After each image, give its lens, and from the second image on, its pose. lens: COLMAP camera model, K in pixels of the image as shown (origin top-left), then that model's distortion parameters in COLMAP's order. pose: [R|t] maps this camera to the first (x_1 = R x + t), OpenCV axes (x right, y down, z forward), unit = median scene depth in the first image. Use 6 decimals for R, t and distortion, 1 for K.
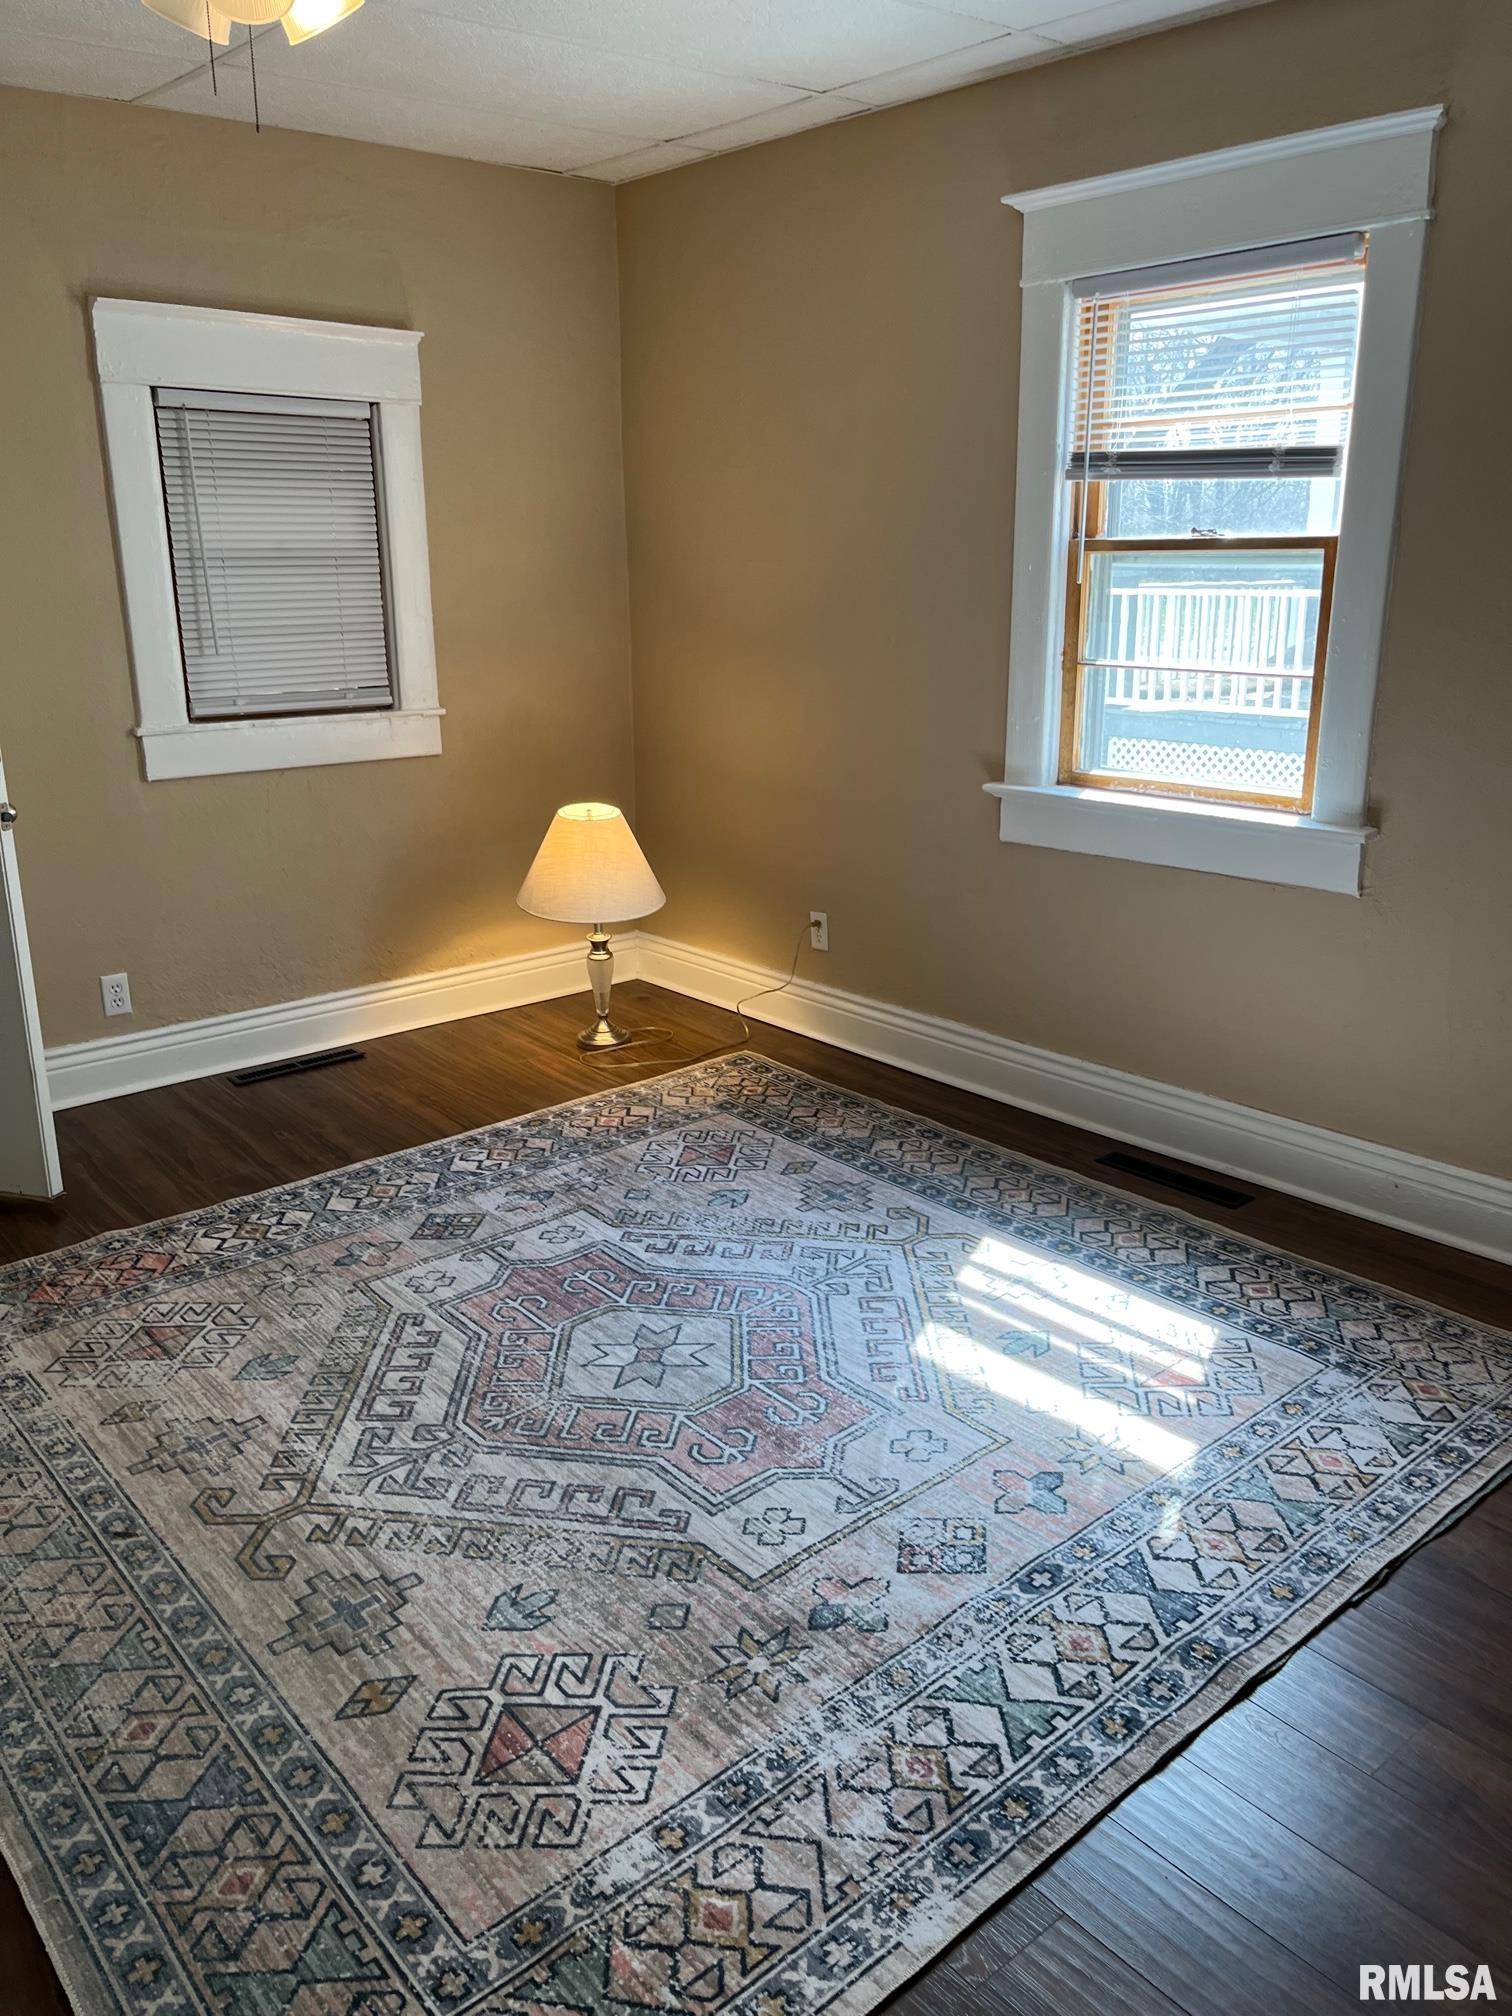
lens RADIAL K [[1492.3, 0, 756.0], [0, 1492.3, 1008.0], [0, 0, 1]] dist [0.064934, -0.105239]
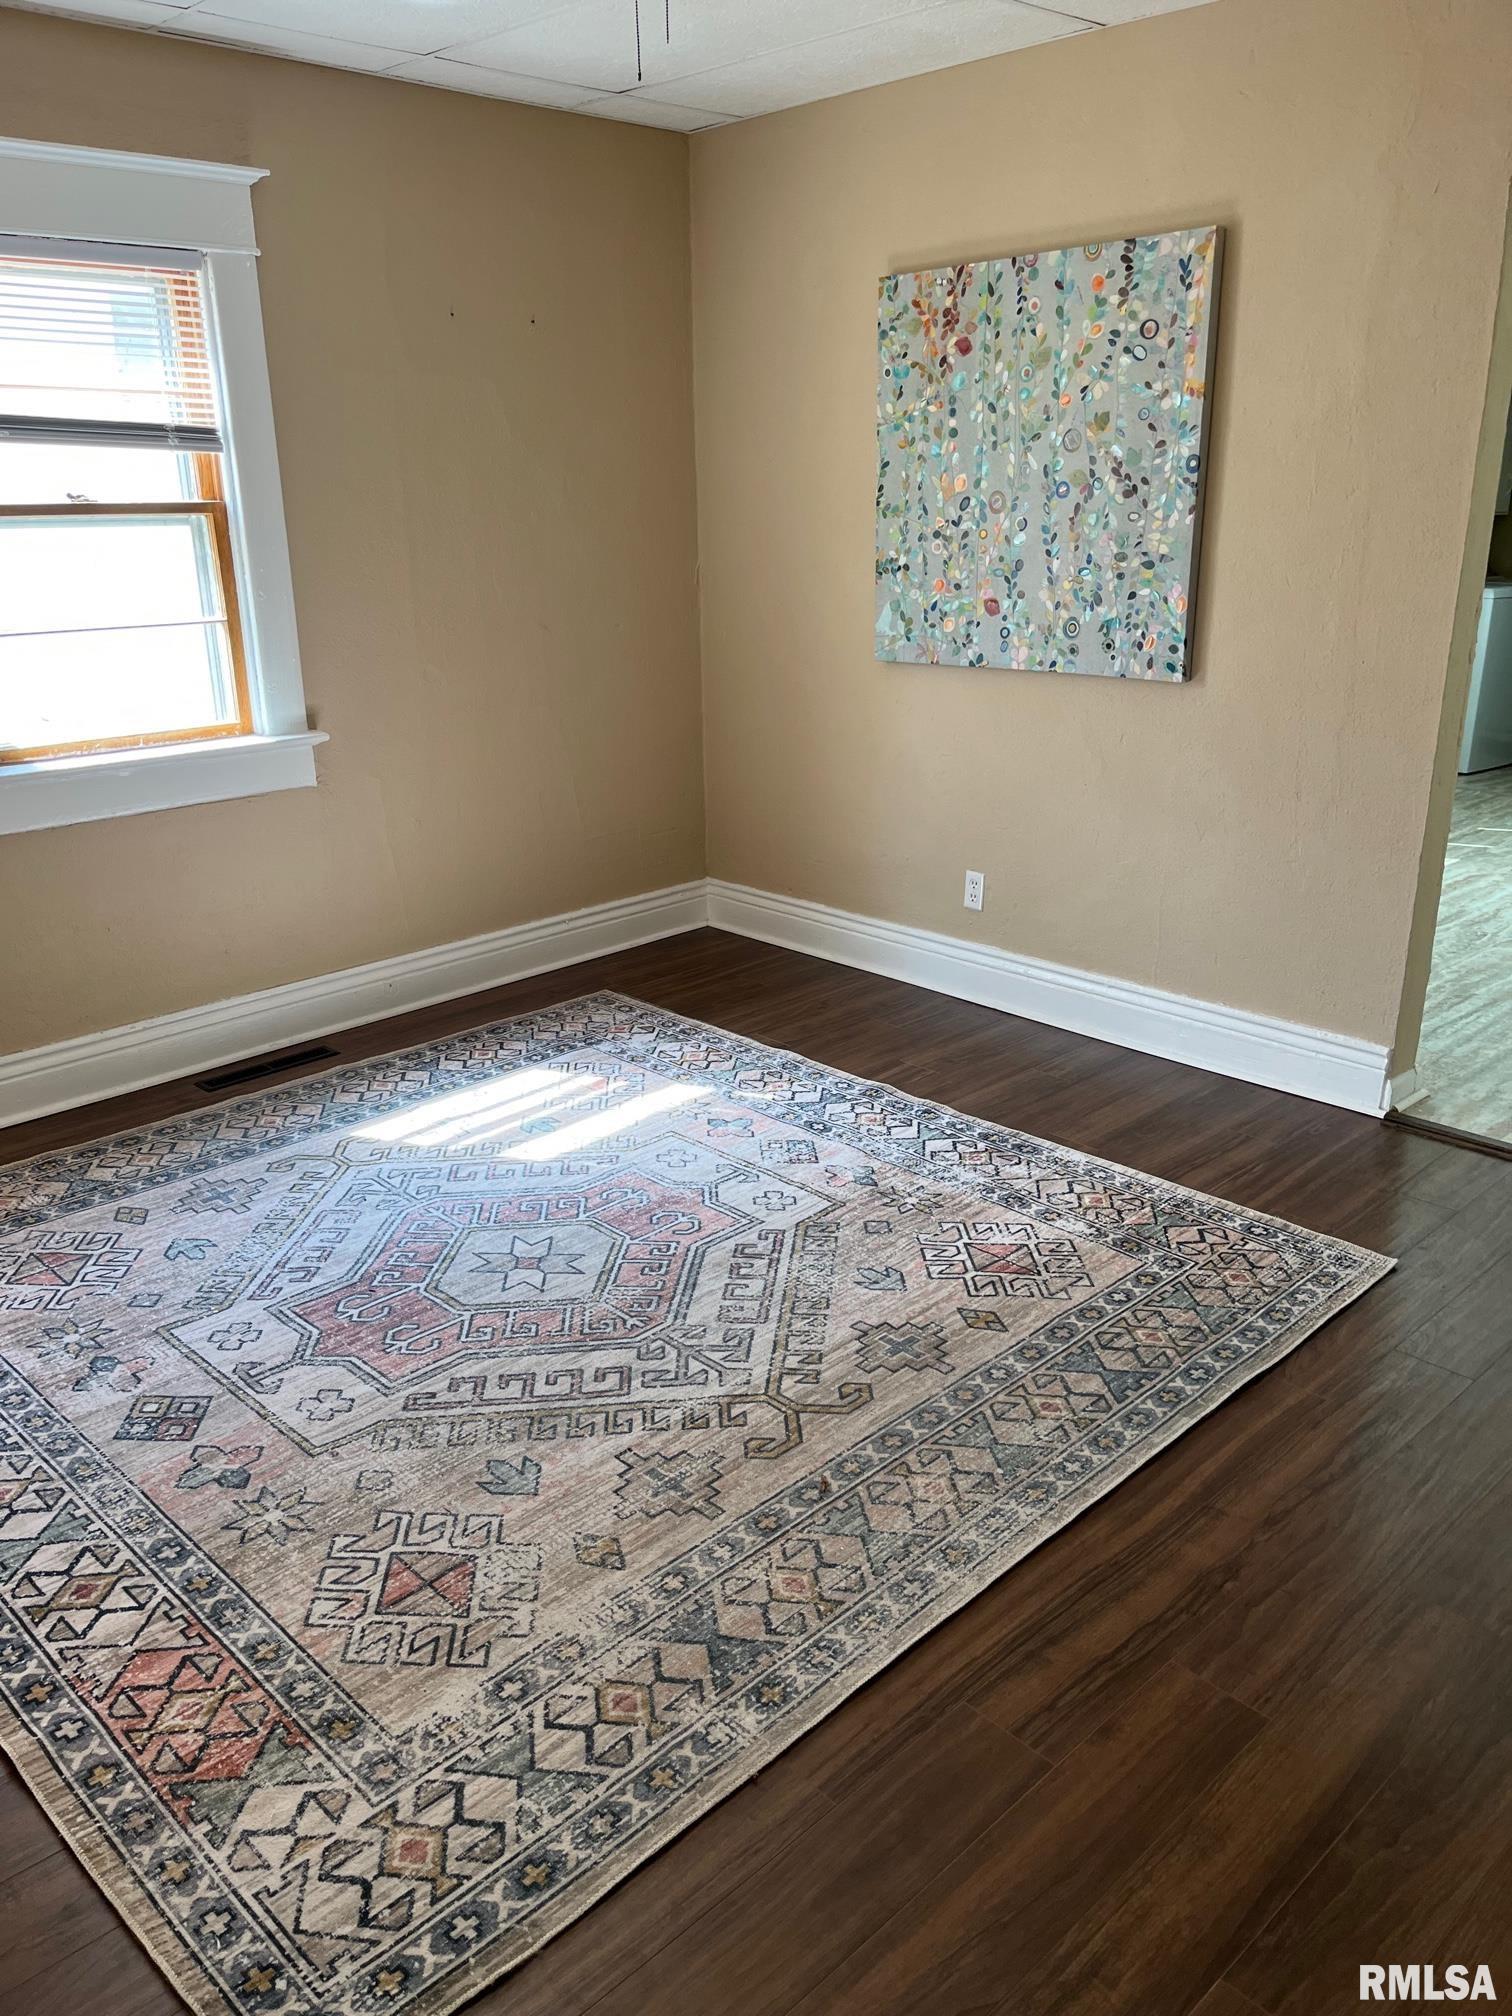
lens RADIAL K [[1492.3, 0, 756.0], [0, 1492.3, 1008.0], [0, 0, 1]] dist [0.064934, -0.105239]
pose [[-0.059712, -0.312018, 0.948198, -1.078643], [0.308892, 0.897494, 0.314786, -0.229060], [-0.949221, 0.311687, 0.042789, 0.763185]]
